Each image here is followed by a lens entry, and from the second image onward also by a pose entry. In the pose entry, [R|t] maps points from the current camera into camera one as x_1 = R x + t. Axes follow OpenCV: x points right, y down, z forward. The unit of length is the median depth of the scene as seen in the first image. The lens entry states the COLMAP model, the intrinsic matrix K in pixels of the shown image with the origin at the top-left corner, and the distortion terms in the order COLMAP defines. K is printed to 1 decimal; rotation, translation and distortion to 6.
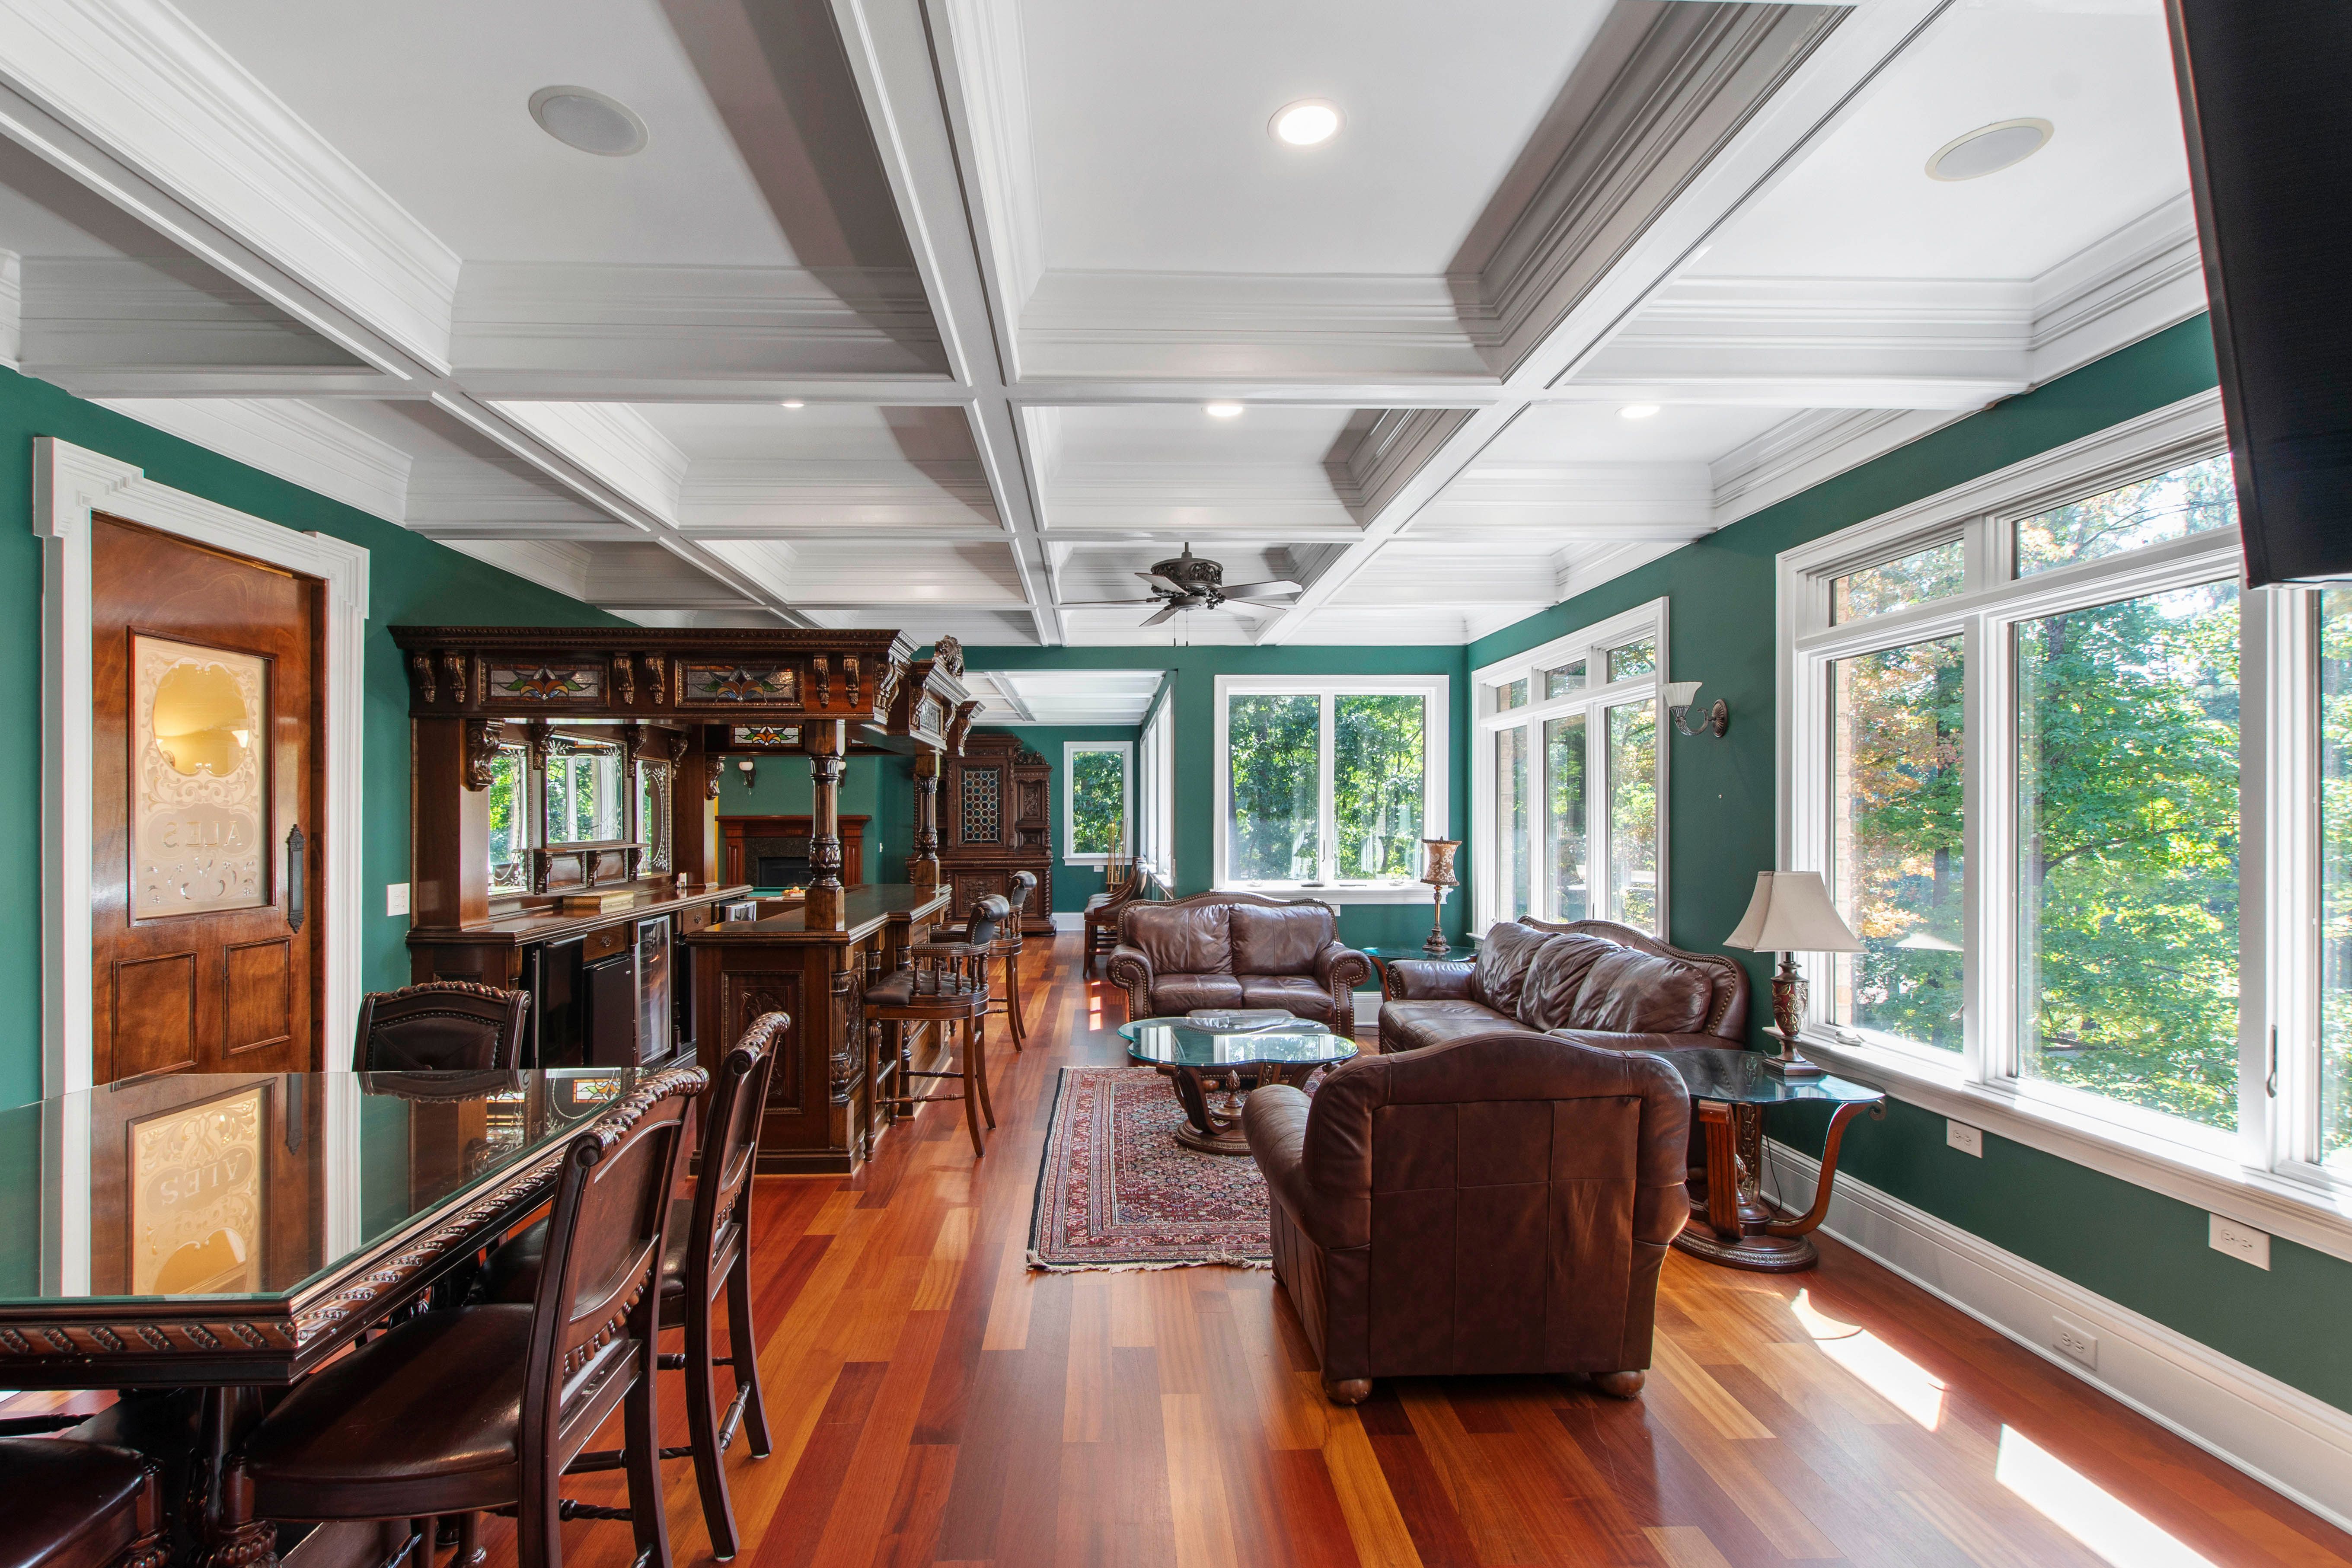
lens RADIAL K [[1039.4, 0, 1145.4], [0, 1039.4, 817.6], [0, 0, 1]] dist [-0.001409, 0.000394]
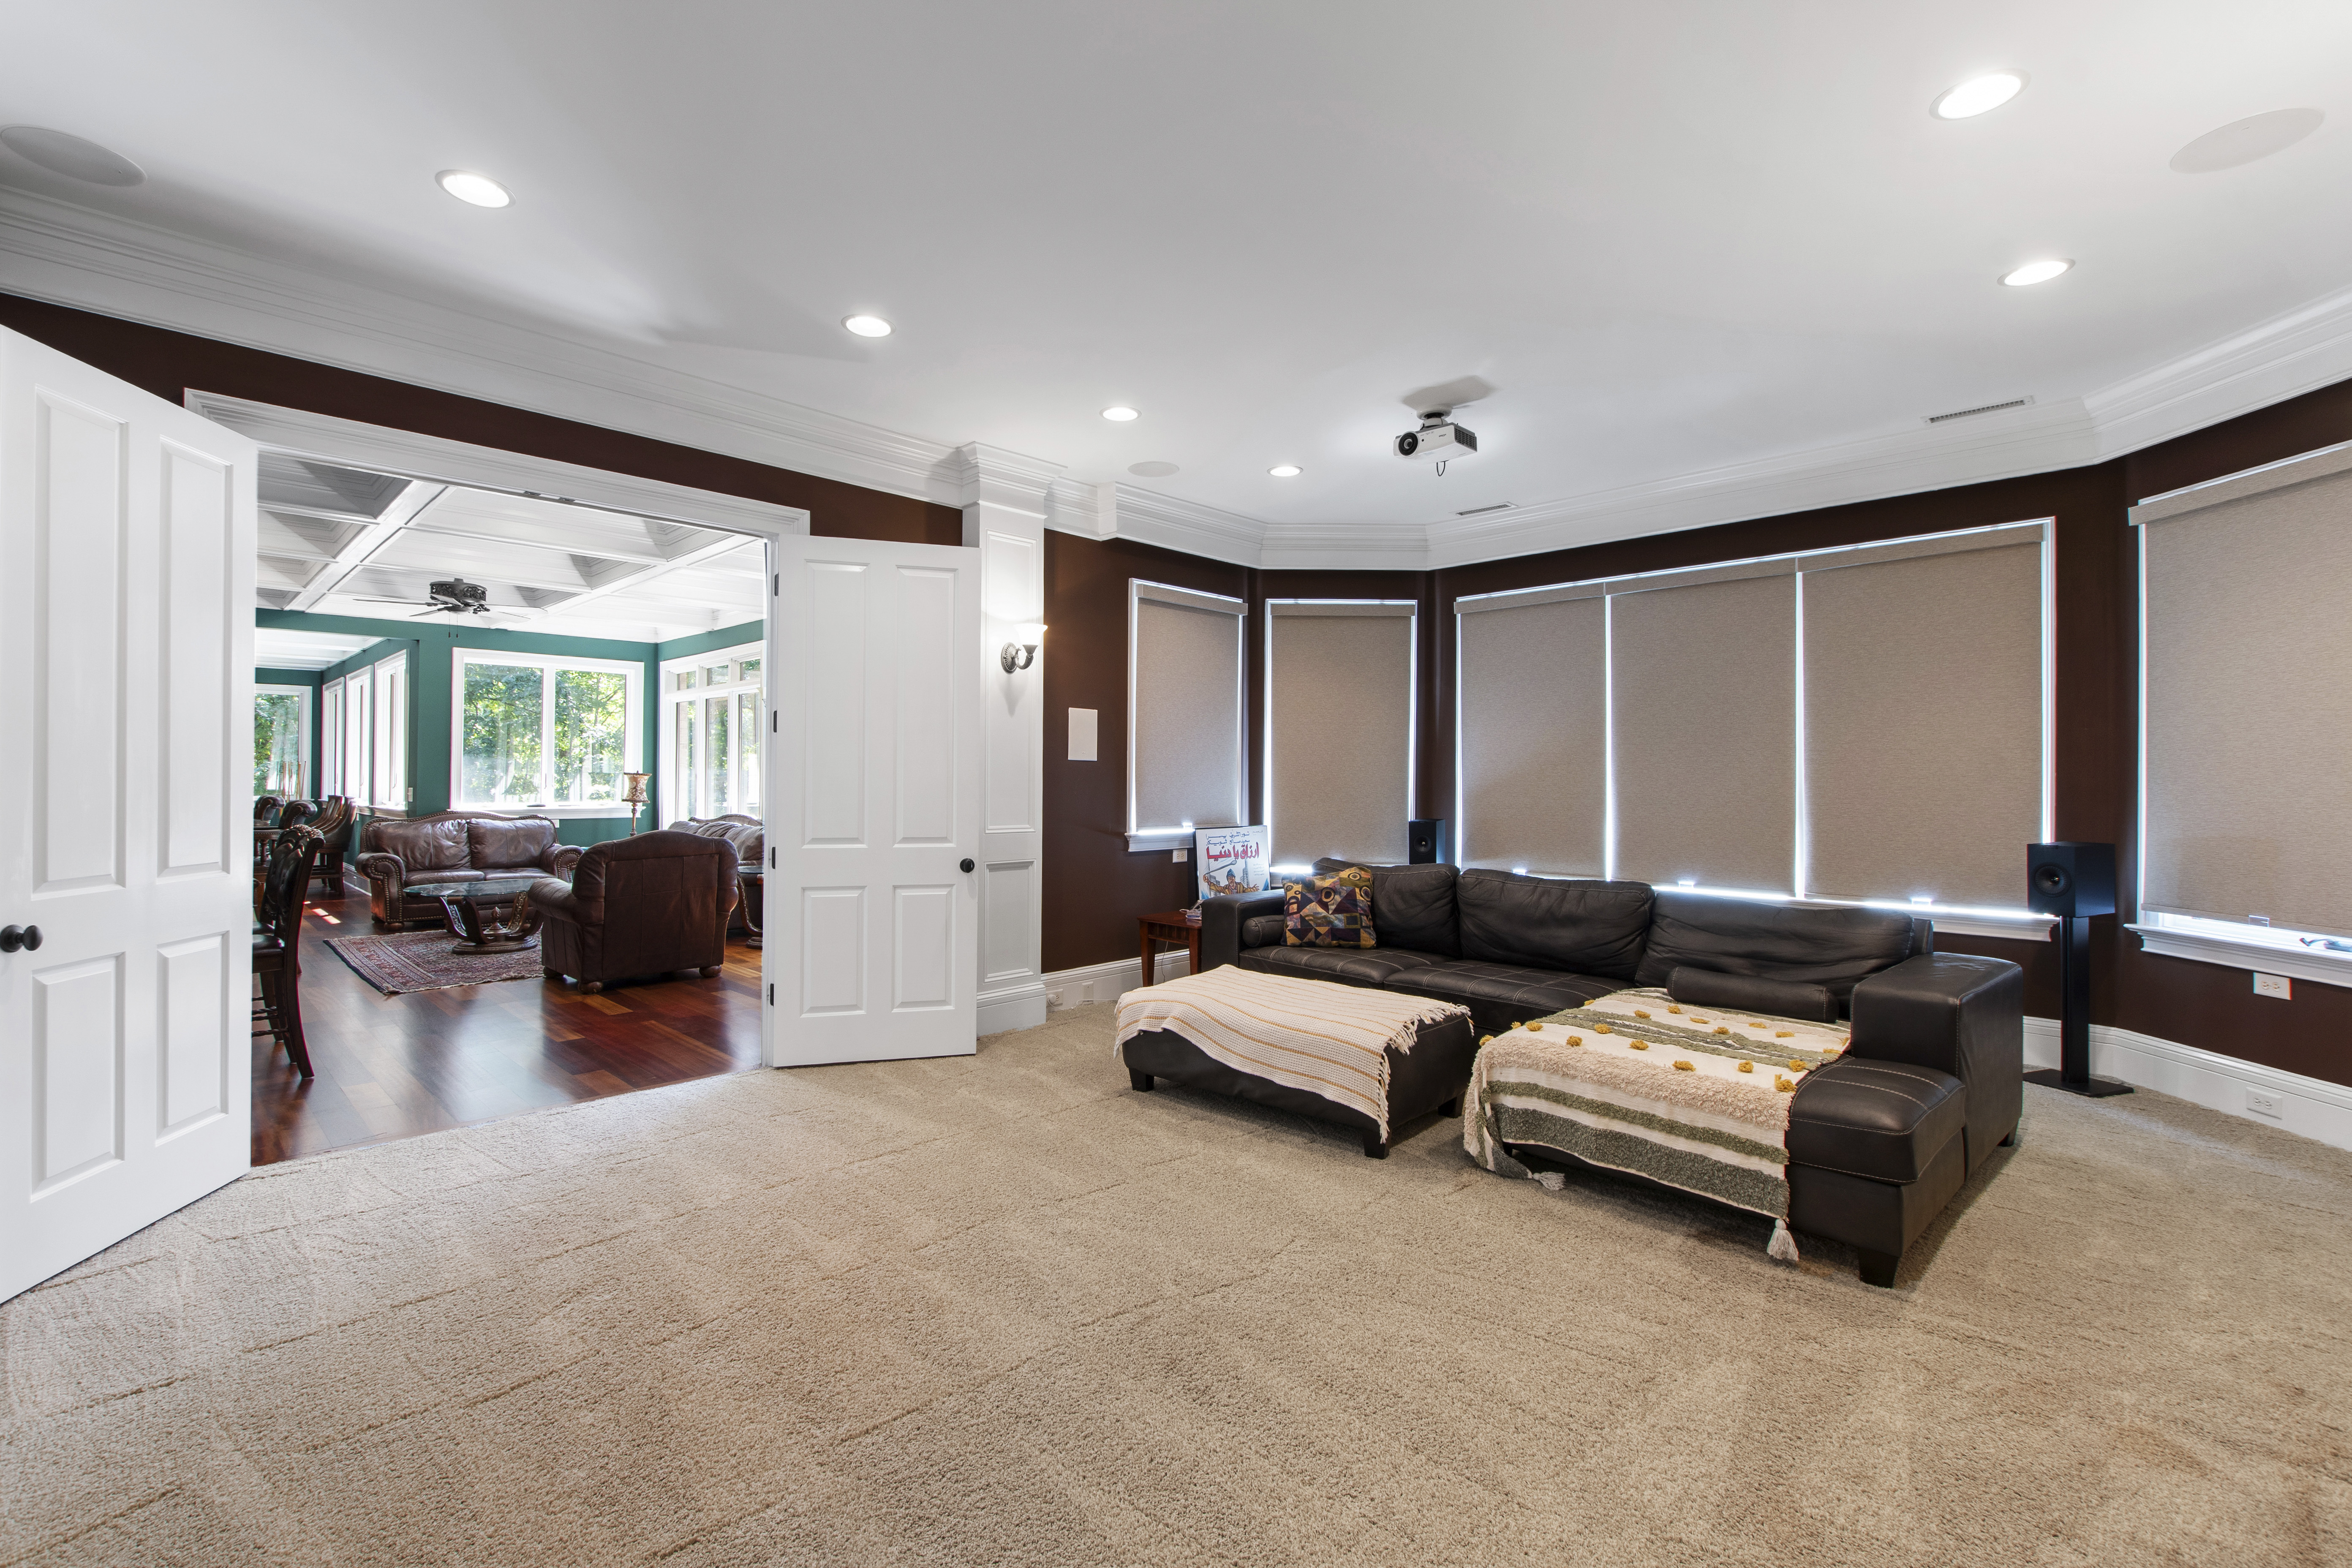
lens RADIAL K [[1039.4, 0, 1175.7], [0, 1039.4, 782.3], [0, 0, 1]] dist [-0.001409, 0.000394]
pose [[0.728630, 0.005464, 0.684886, -0.193123], [-0.006403, 0.999979, -0.001166, 0.034854], [-0.684877, -0.003535, 0.728650, -0.684599]]
